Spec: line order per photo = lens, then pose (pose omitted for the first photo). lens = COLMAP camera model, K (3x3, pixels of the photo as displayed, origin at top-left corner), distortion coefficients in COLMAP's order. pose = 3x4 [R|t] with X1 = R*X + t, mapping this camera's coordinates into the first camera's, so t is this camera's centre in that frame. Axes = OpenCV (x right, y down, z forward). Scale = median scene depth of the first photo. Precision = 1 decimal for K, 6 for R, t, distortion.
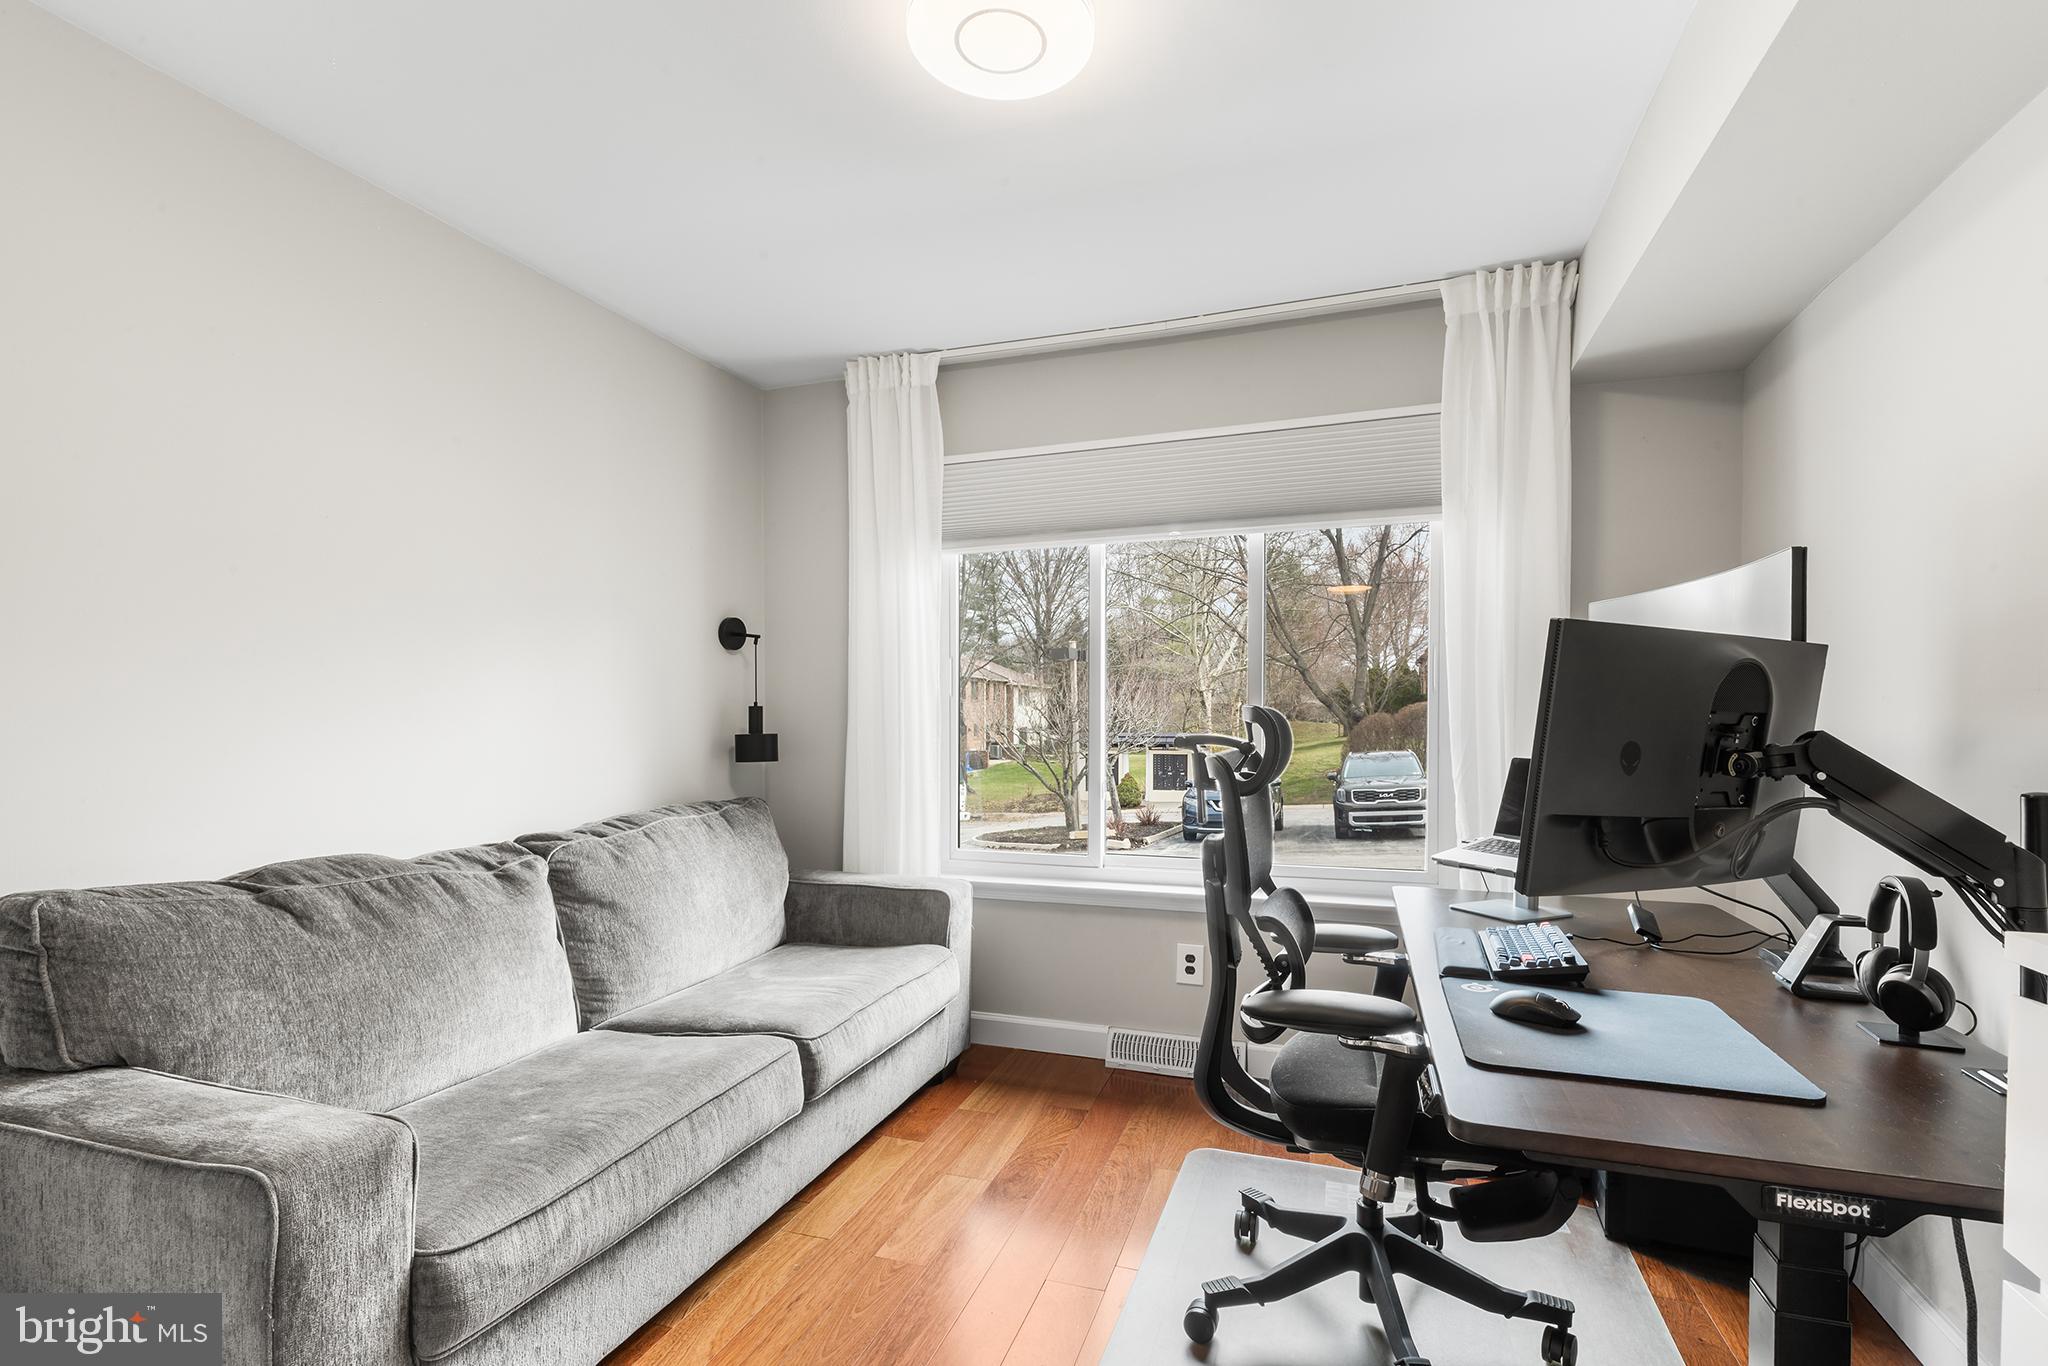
lens RADIAL K [[917.9, 0, 1037.7], [0, 917.9, 747.7], [0, 0, 1]] dist [0.002090, -0.000716]
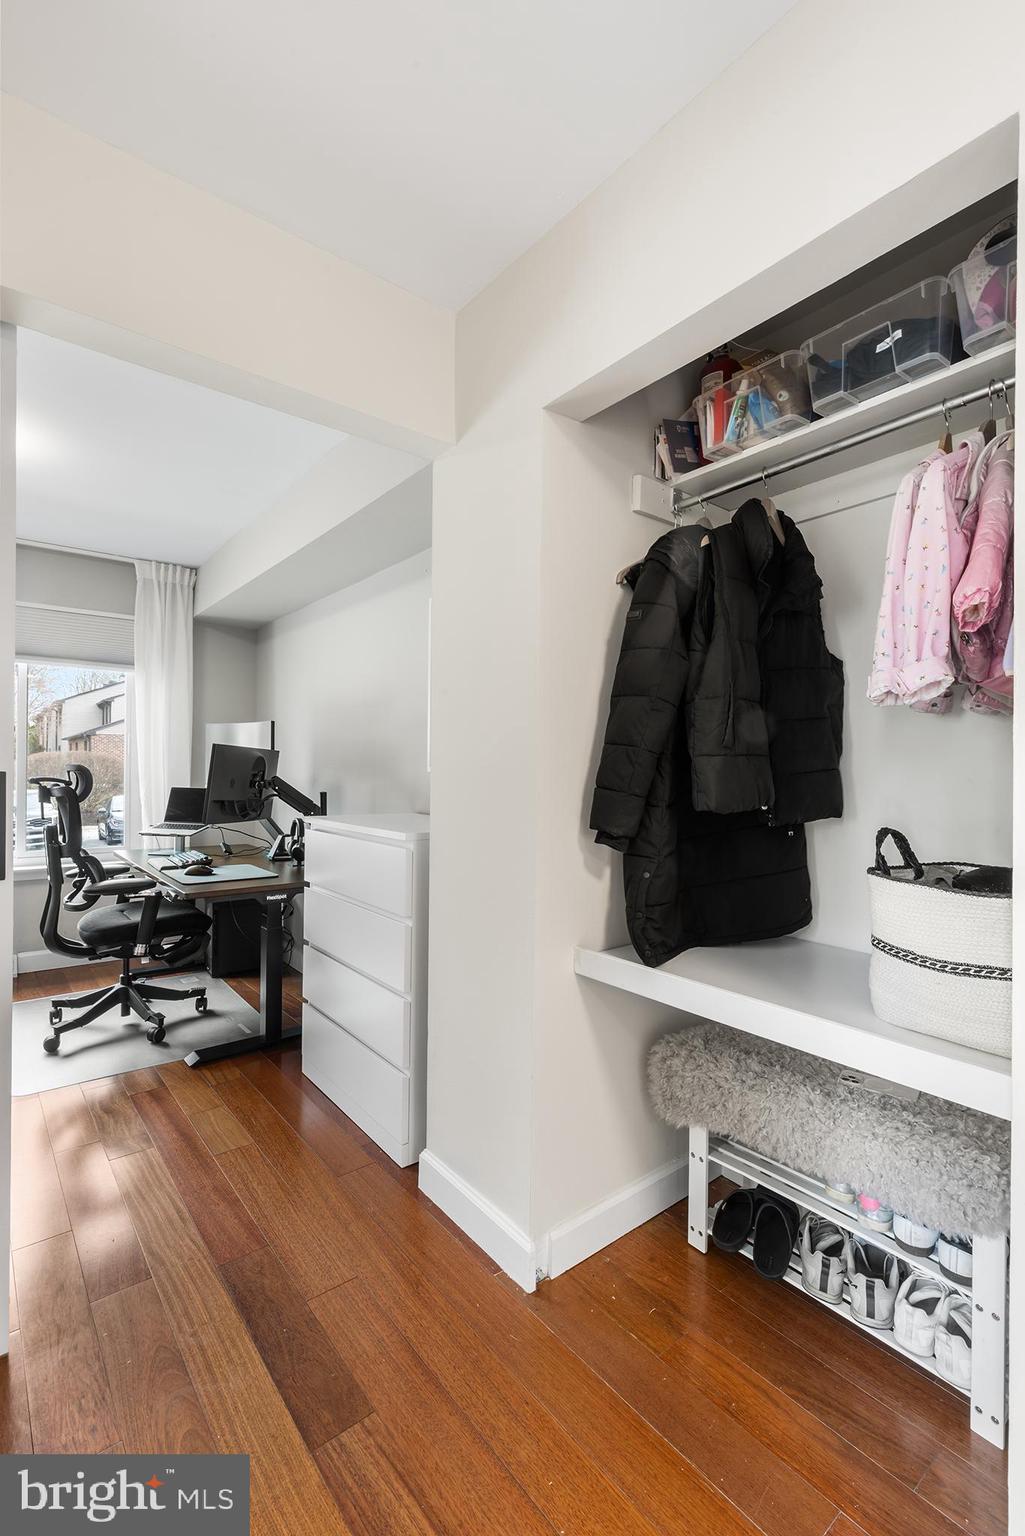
lens RADIAL K [[688.4, 0, 508.4], [0, 688.4, 768.6], [0, 0, 1]] dist [0.002090, -0.000716]
pose [[0.533313, 0.013829, 0.845805, -0.643931], [0.009496, 0.999705, -0.022333, 0.015056], [-0.845864, 0.019943, 0.533025, -0.819300]]
